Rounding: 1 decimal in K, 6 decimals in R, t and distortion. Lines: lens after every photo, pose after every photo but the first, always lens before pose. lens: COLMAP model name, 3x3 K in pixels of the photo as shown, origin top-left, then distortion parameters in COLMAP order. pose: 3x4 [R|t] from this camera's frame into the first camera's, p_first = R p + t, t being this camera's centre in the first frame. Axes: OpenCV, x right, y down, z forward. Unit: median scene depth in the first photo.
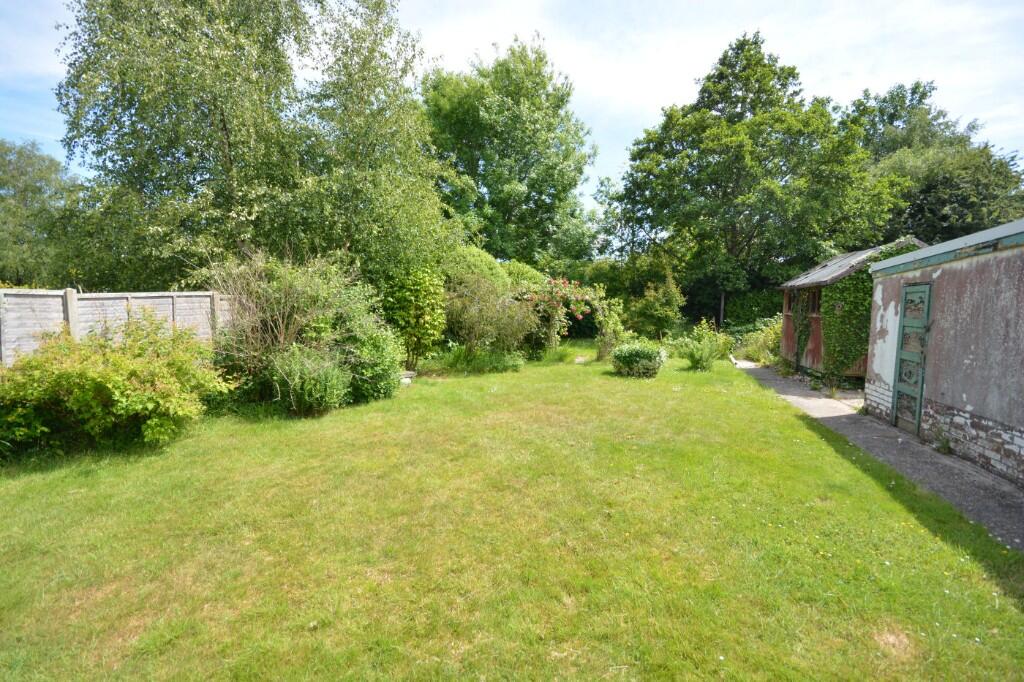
lens RADIAL K [[457.6, 0, 505.2], [0, 457.6, 344.5], [0, 0, 1]] dist [-0.004899, -0.003815]
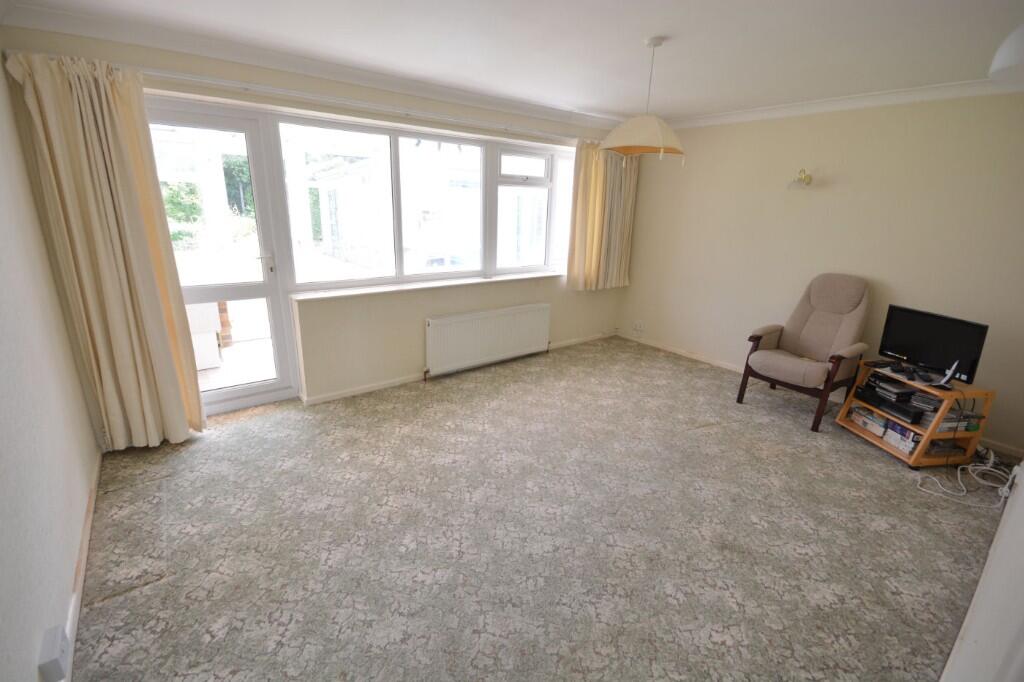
lens RADIAL K [[457.6, 0, 513.1], [0, 457.6, 338.9], [0, 0, 1]] dist [-0.004899, -0.003815]
pose [[0.578036, -0.225883, 0.784124, -0.244076], [0.047838, 0.968651, 0.243774, 0.040843], [-0.814608, -0.103399, 0.570722, -0.539542]]
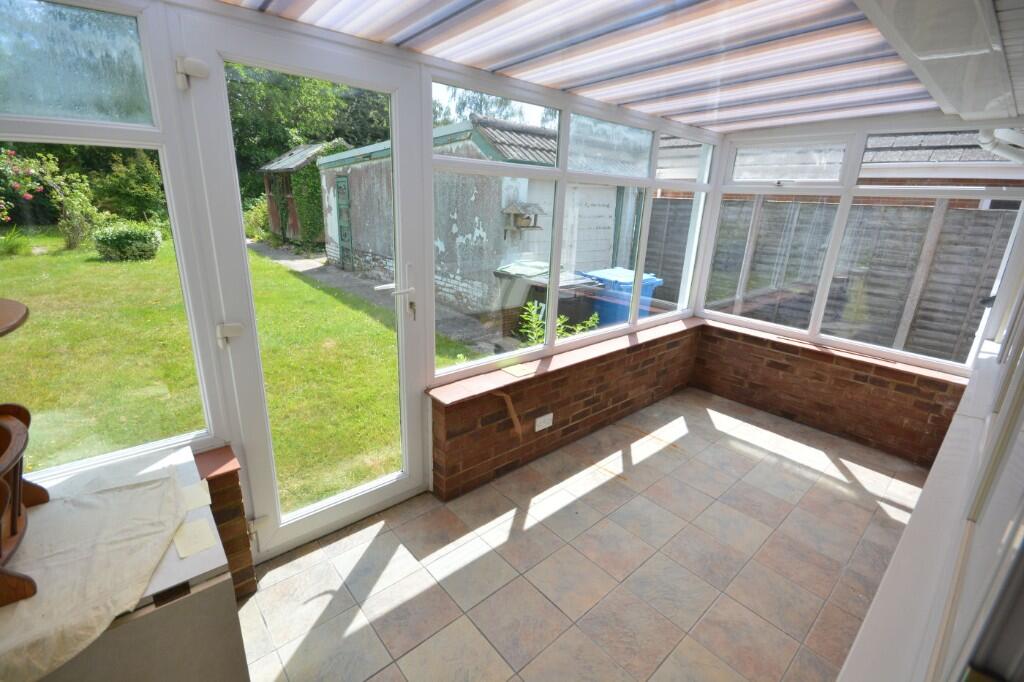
lens RADIAL K [[457.6, 0, 511.5], [0, 457.6, 344.7], [0, 0, 1]] dist [-0.004899, -0.003815]
pose [[0.532537, -0.251285, 0.808245, -0.110035], [0.040036, 0.961323, 0.272499, 0.010984], [-0.845460, -0.112757, 0.522000, -0.207608]]
